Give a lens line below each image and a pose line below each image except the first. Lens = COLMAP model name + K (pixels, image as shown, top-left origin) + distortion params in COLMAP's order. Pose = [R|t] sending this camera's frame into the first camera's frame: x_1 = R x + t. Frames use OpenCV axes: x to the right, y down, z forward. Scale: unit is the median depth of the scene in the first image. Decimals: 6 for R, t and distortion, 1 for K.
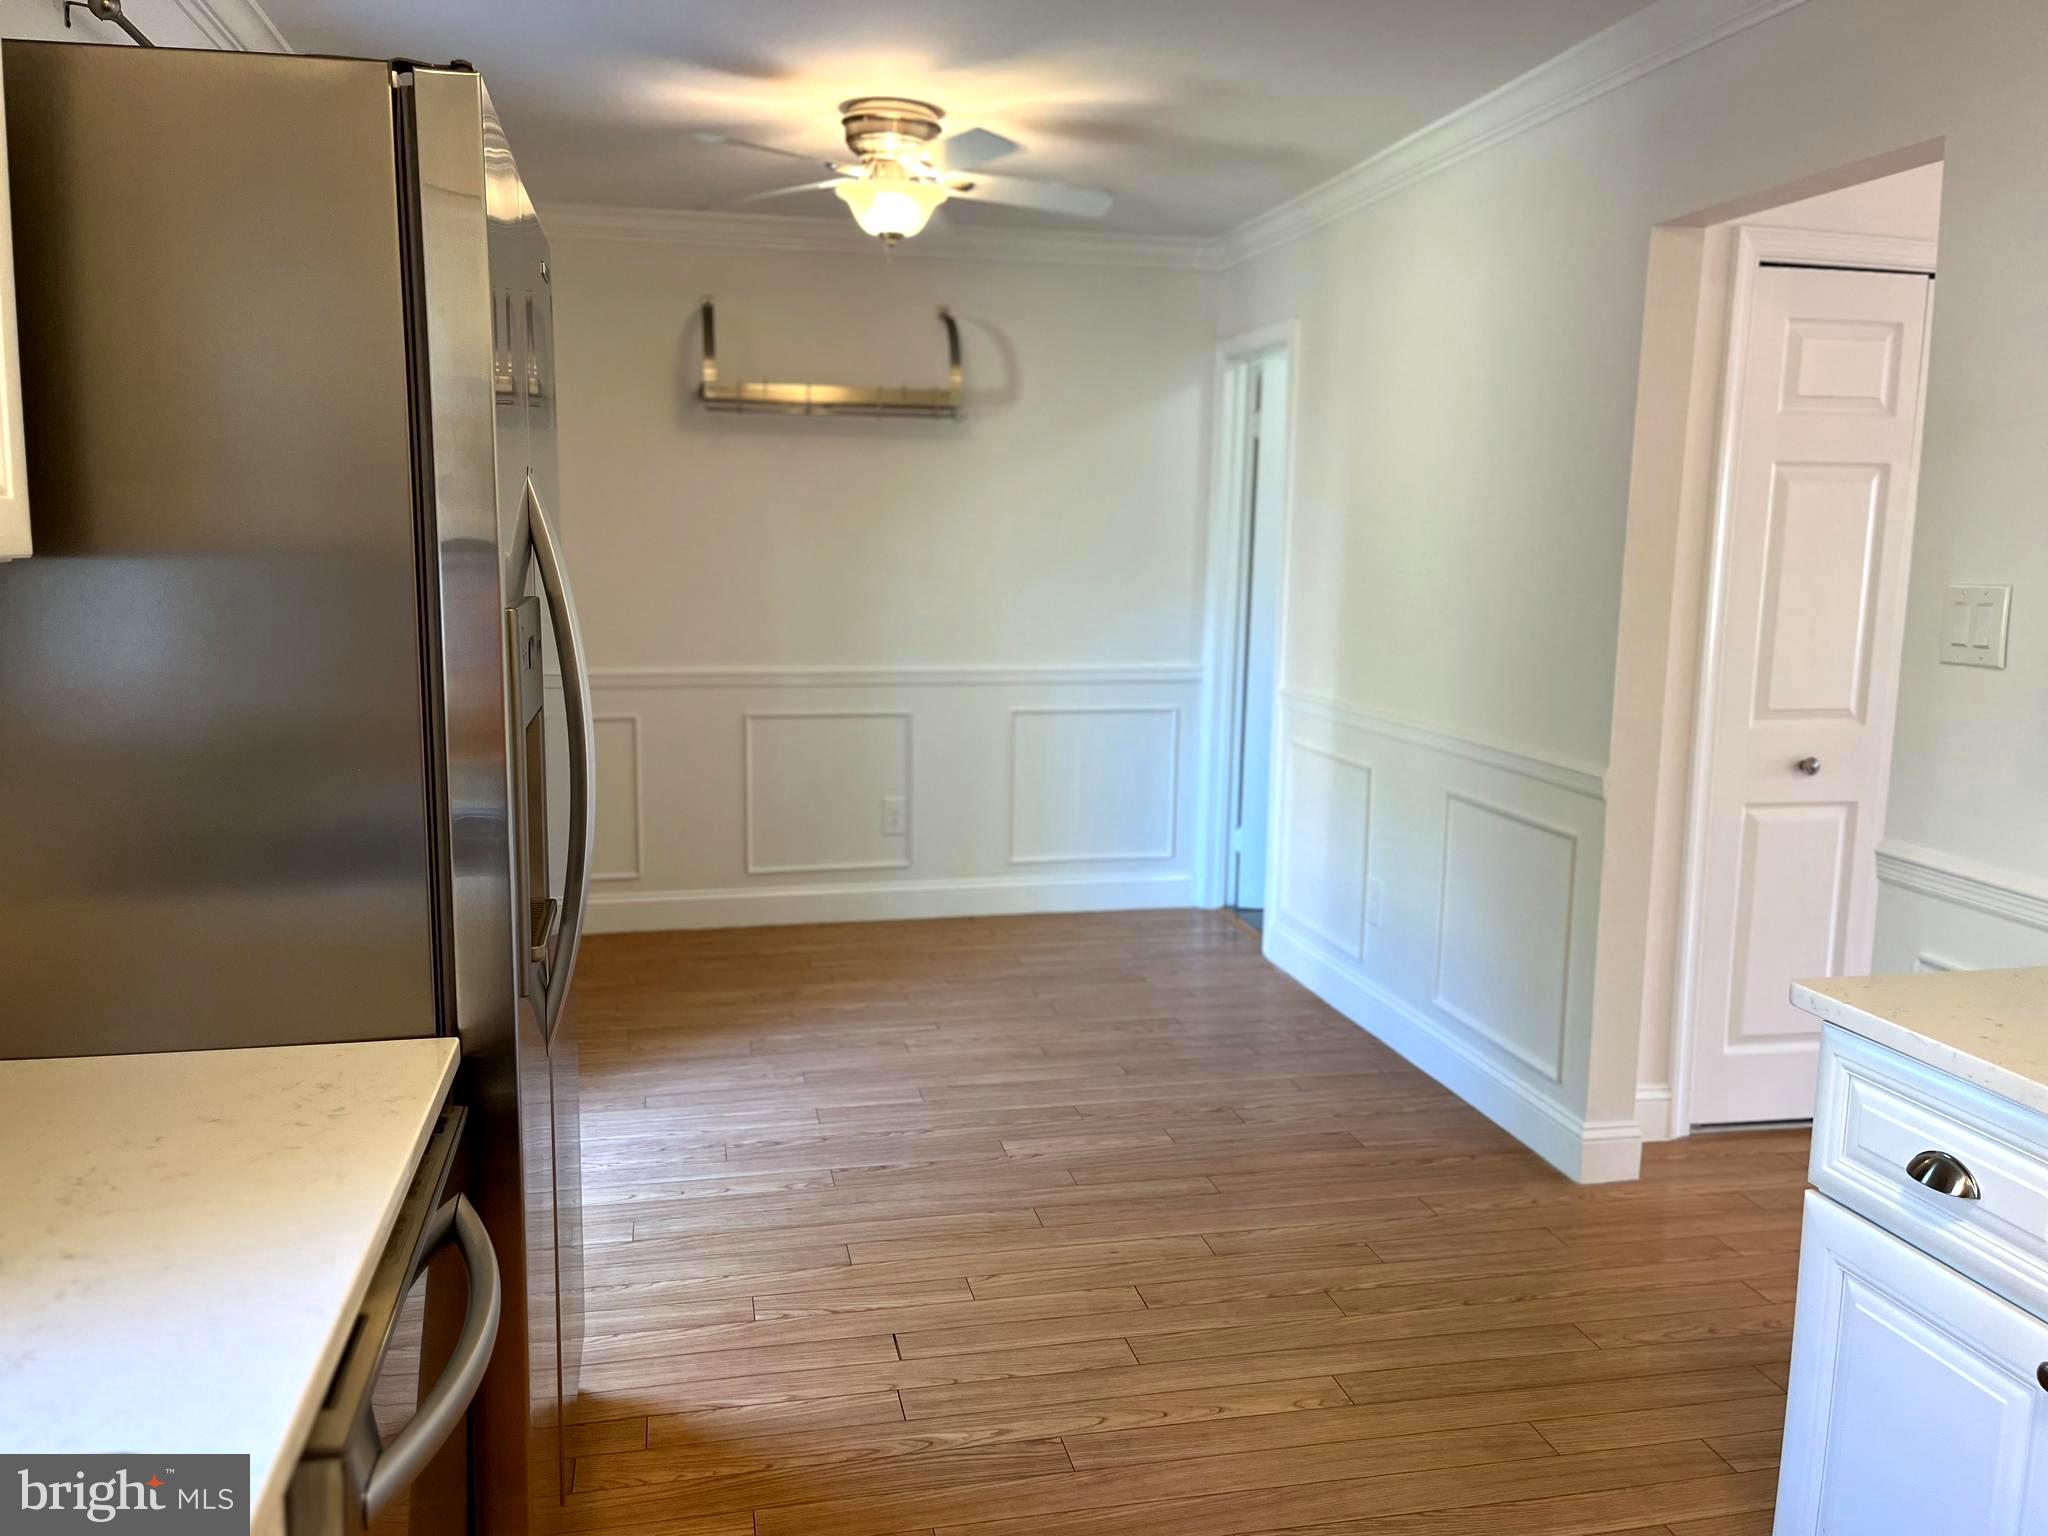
lens RADIAL K [[1560.7, 0, 1019.8], [0, 1560.7, 768.2], [0, 0, 1]] dist [0.025642, -0.041259]
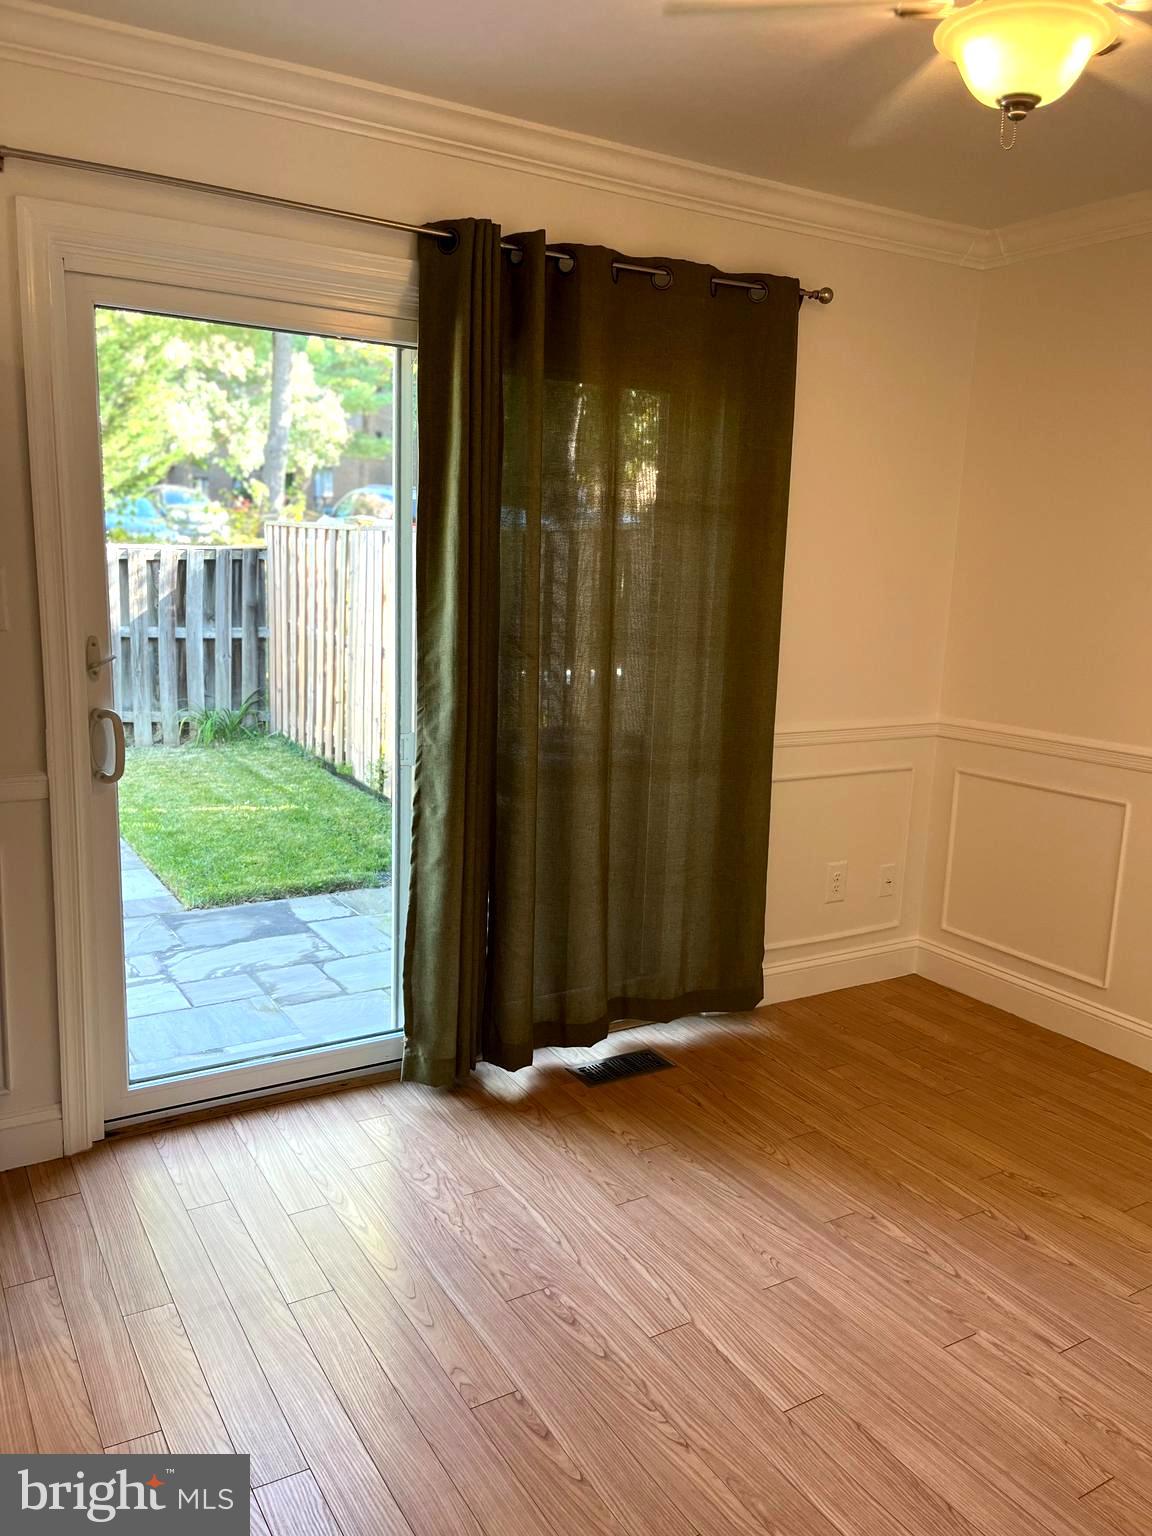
lens RADIAL K [[1170.5, 0, 573.5], [0, 1170.5, 762.4], [0, 0, 1]] dist [0.025642, -0.041259]
pose [[0.321491, 0.165766, -0.932290, 0.324523], [-0.165978, 0.979180, 0.116868, -0.103297], [0.932253, 0.117168, 0.342311, 0.674908]]
